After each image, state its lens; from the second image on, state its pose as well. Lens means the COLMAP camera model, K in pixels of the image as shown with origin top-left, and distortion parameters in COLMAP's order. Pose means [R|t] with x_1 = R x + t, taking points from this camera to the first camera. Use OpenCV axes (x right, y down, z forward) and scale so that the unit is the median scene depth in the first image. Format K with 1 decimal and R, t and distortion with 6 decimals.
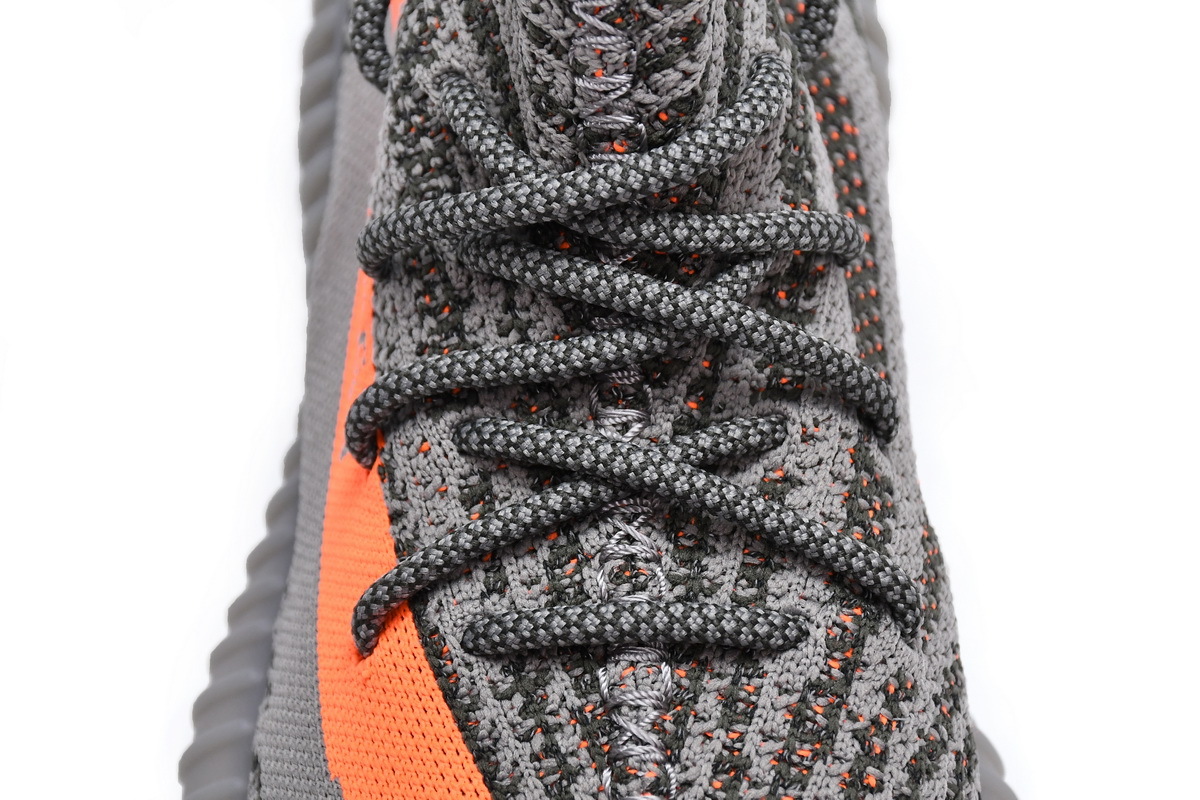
lens RADIAL K [[3929.0, 0, 592.6], [0, 3929.0, 400.9], [0, 0, 1]] dist [0.035412, 0.000000]
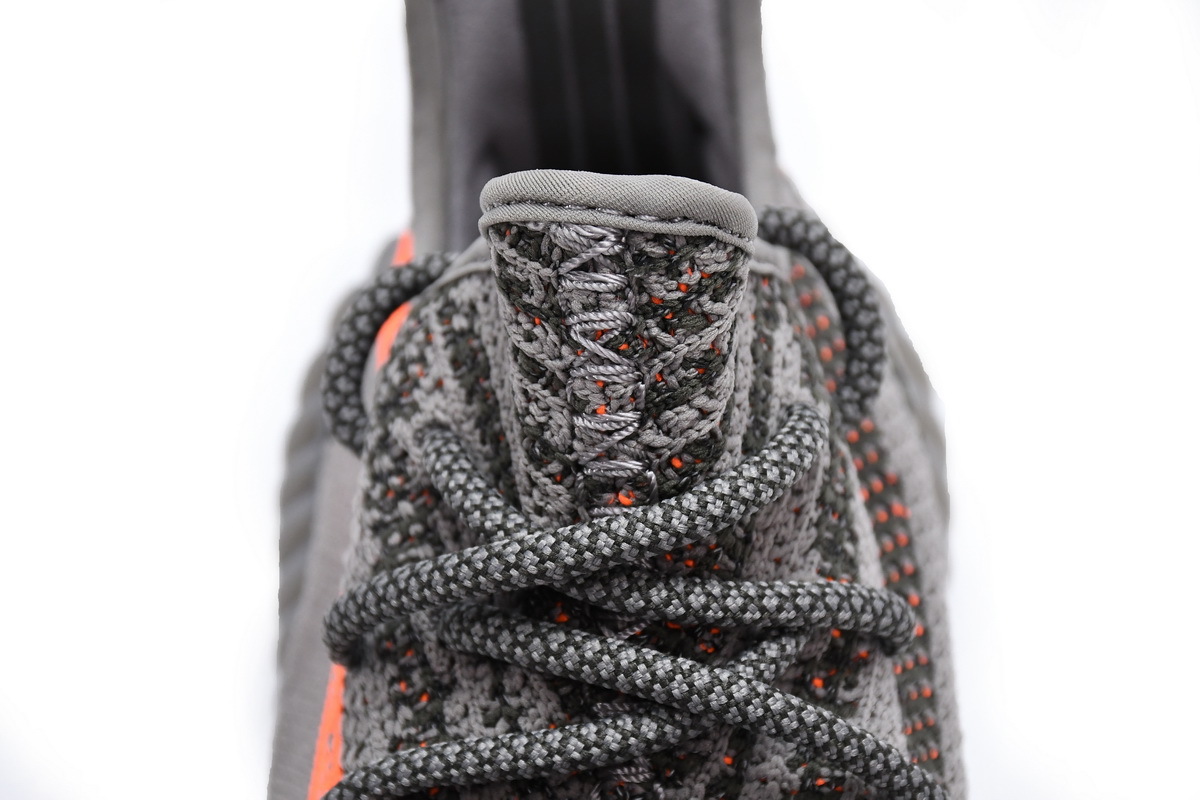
lens RADIAL K [[3997.7, 0, 598.4], [0, 3997.7, 399.7], [0, 0, 1]] dist [0.100409, 0.000000]
pose [[0.999810, 0.004244, -0.019020, 0.015663], [-0.007160, 0.987729, -0.156015, 0.044958], [0.018125, 0.156121, 0.987572, 0.123651]]
